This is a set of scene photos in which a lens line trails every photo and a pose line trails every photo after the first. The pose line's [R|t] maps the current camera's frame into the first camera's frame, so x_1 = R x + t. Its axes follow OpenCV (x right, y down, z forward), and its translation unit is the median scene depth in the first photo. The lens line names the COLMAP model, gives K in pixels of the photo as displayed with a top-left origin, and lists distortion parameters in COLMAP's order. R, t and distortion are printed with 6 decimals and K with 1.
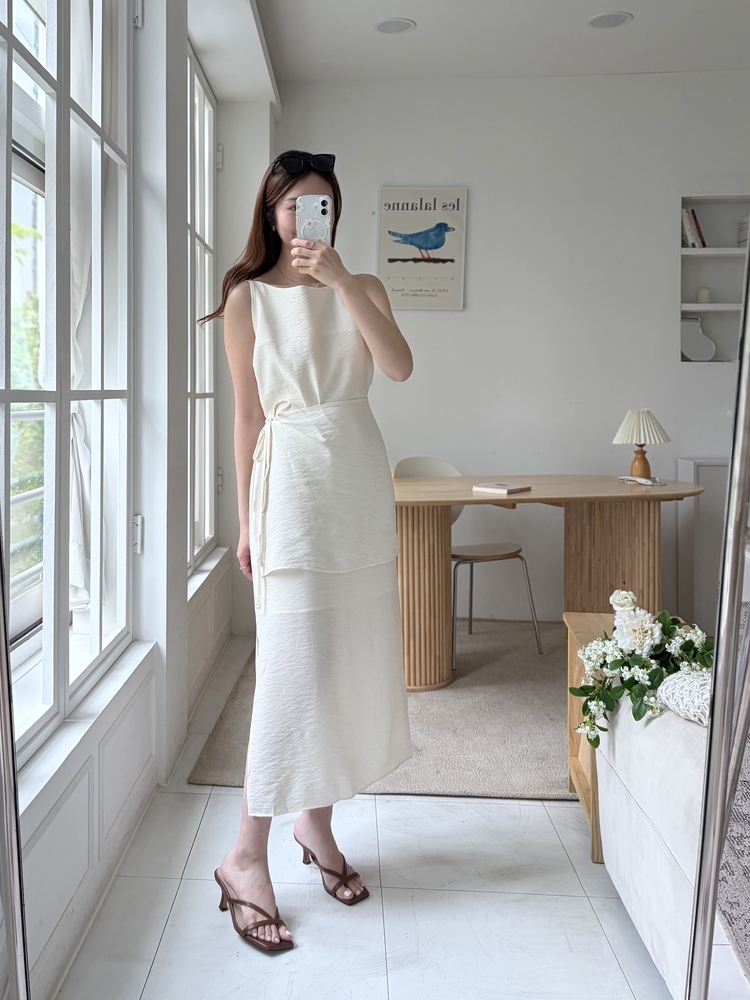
lens RADIAL K [[1006.1, 0, 276.0], [0, 1006.1, 371.8], [0, 0, 1]] dist [0.017688, -0.024706]
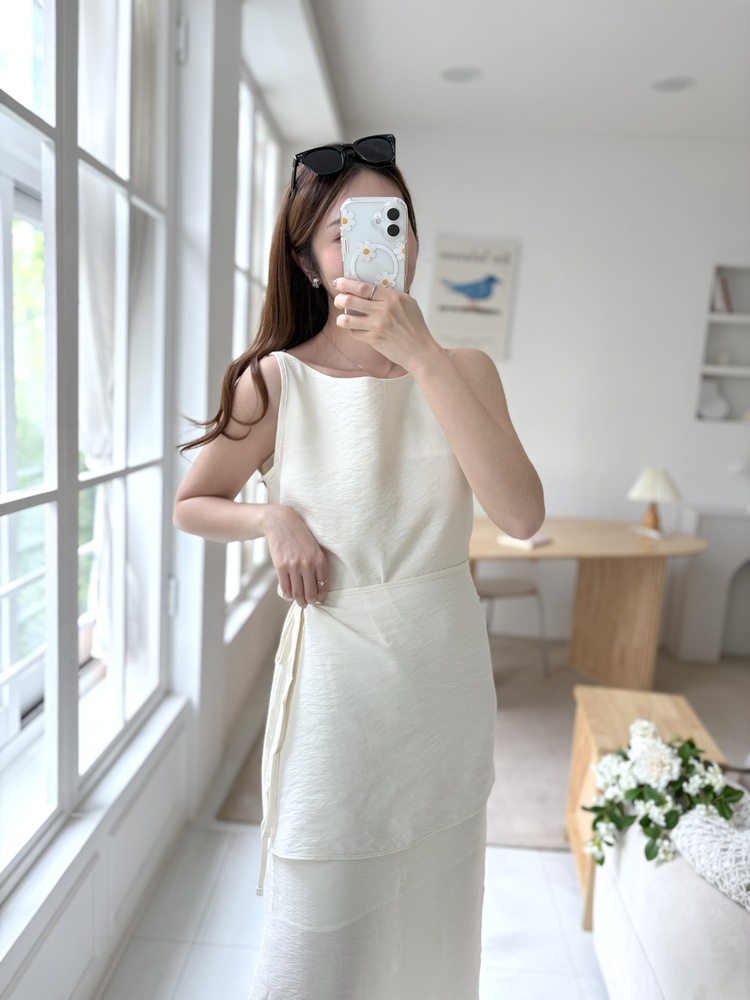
lens RADIAL K [[805.2, 0, 374.1], [0, 805.2, 499.7], [0, 0, 1]] dist [0.008675, -0.002419]
pose [[0.997894, 0.050198, 0.041079, 0.029389], [-0.056402, 0.984286, 0.167332, -0.083982], [-0.032034, -0.169296, 0.985044, 0.207834]]
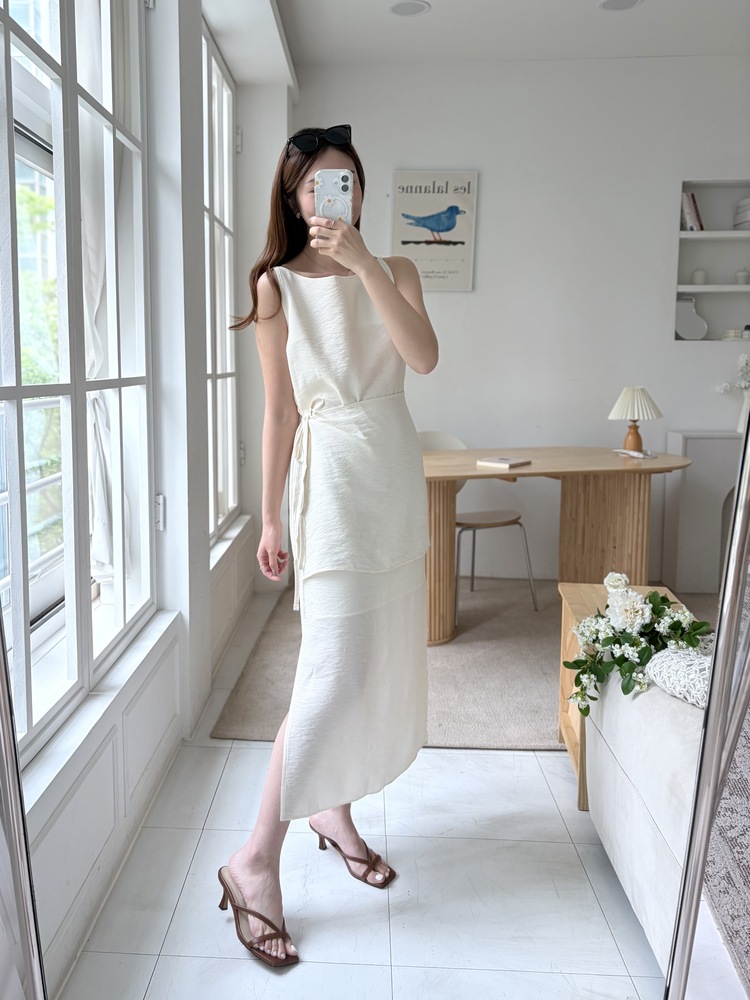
lens RADIAL K [[916.8, 0, 317.9], [0, 916.8, 445.1], [0, 0, 1]] dist [0.010313, -0.002517]
pose [[0.999822, -0.002014, 0.018736, 0.010662], [-0.000169, 0.993273, 0.115800, -0.020517], [-0.018843, -0.115783, 0.993096, 0.051761]]
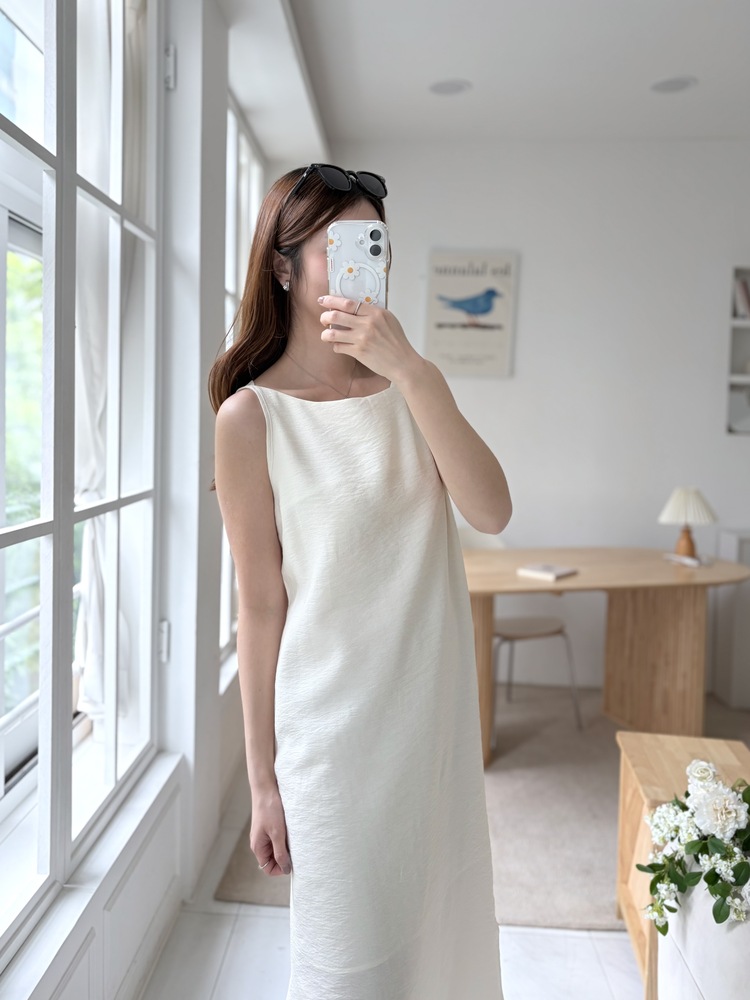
lens RADIAL K [[898.7, 0, 328.8], [0, 898.7, 433.6], [0, 0, 1]] dist [0.011976, -0.022545]
pose [[0.999830, 0.018439, 0.000126, 0.012143], [-0.018426, 0.998757, 0.046320, -0.072818], [0.000728, -0.046315, 0.998927, 0.179067]]
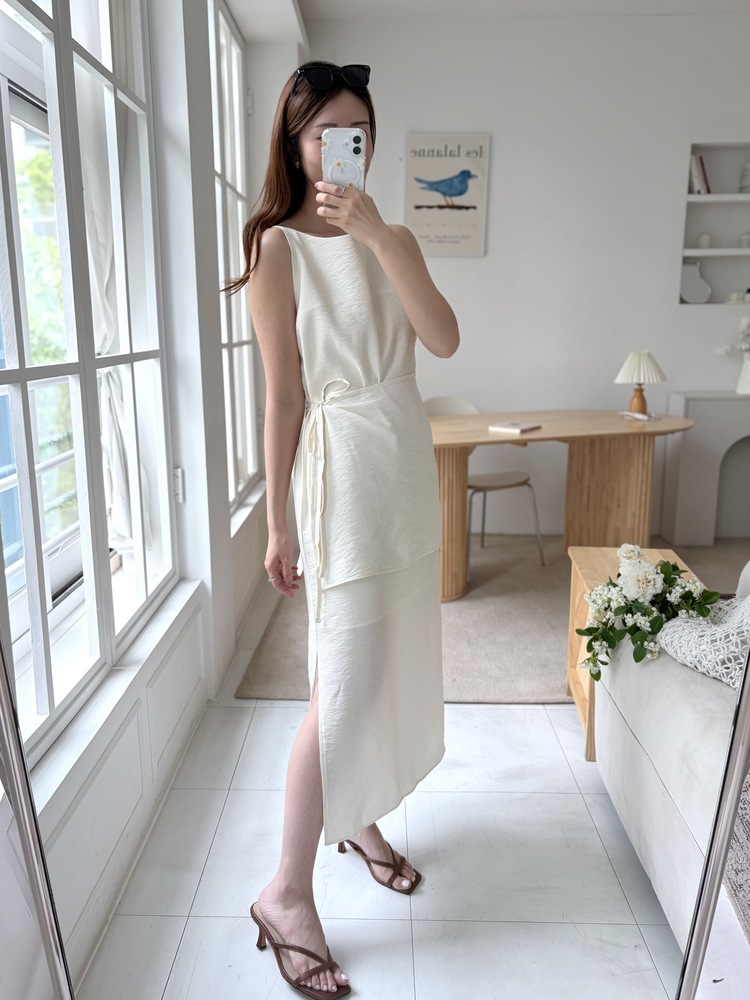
lens RADIAL K [[856.7, 0, 361.0], [0, 856.7, 491.2], [0, 0, 1]] dist [0.007096, 0.004142]
pose [[0.998676, -0.018519, 0.047989, 0.011994], [0.007559, 0.975655, 0.219182, -0.030450], [-0.050880, -0.218529, 0.974503, 0.105028]]
